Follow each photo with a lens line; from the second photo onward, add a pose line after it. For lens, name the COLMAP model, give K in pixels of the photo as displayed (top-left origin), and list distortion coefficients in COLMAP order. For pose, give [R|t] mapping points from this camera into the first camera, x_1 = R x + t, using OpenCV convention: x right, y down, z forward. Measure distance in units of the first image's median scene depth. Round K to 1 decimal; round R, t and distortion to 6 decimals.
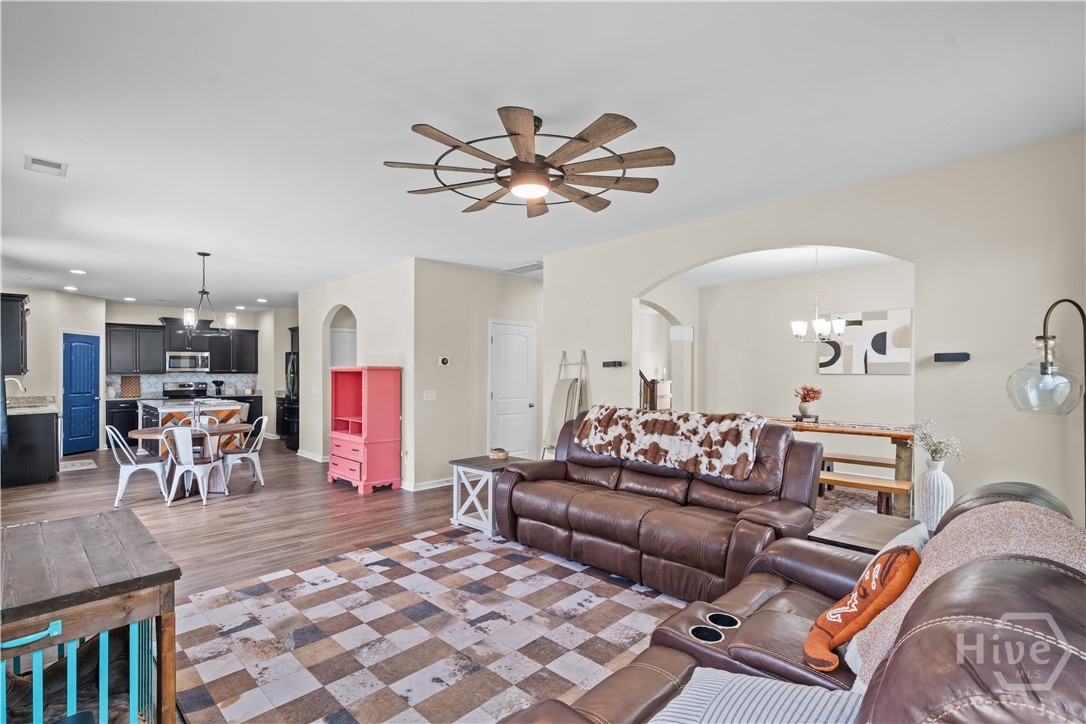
lens RADIAL K [[504.5, 0, 542.4], [0, 504.5, 369.9], [0, 0, 1]] dist [-0.000705, -0.000032]
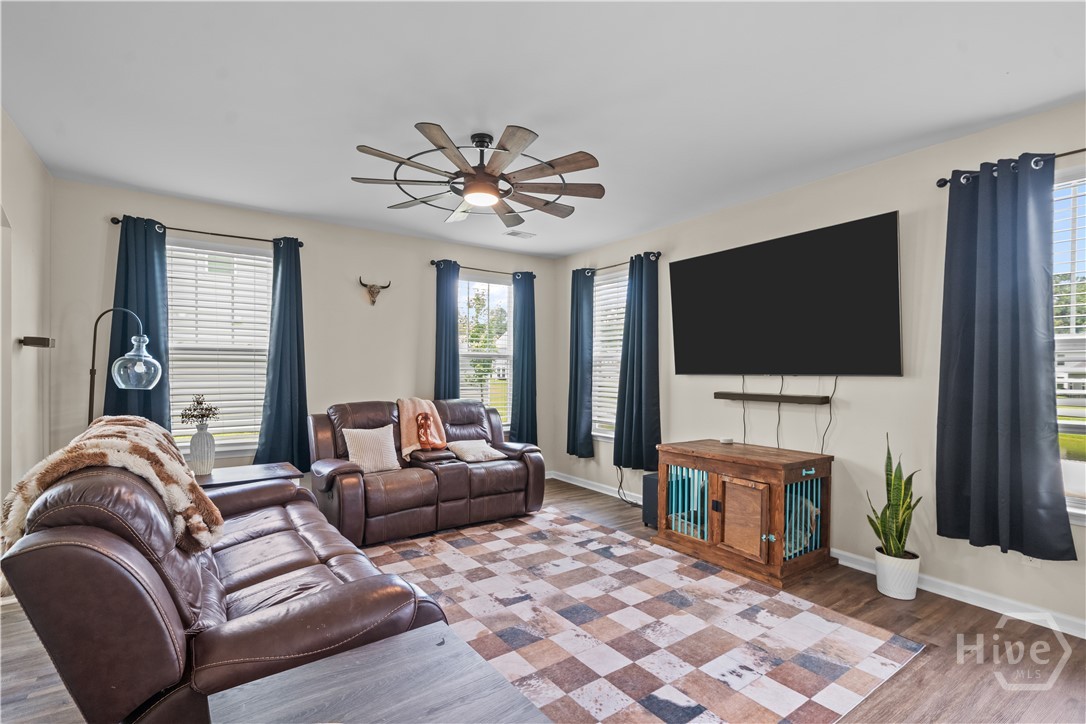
lens RADIAL K [[504.5, 0, 543.2], [0, 504.5, 366.7], [0, 0, 1]] dist [-0.000705, -0.000032]
pose [[-0.984091, -0.005510, 0.177579, -0.336487], [-0.007879, 0.999889, -0.012640, 0.029872], [-0.177490, -0.013839, -0.984025, 1.934722]]
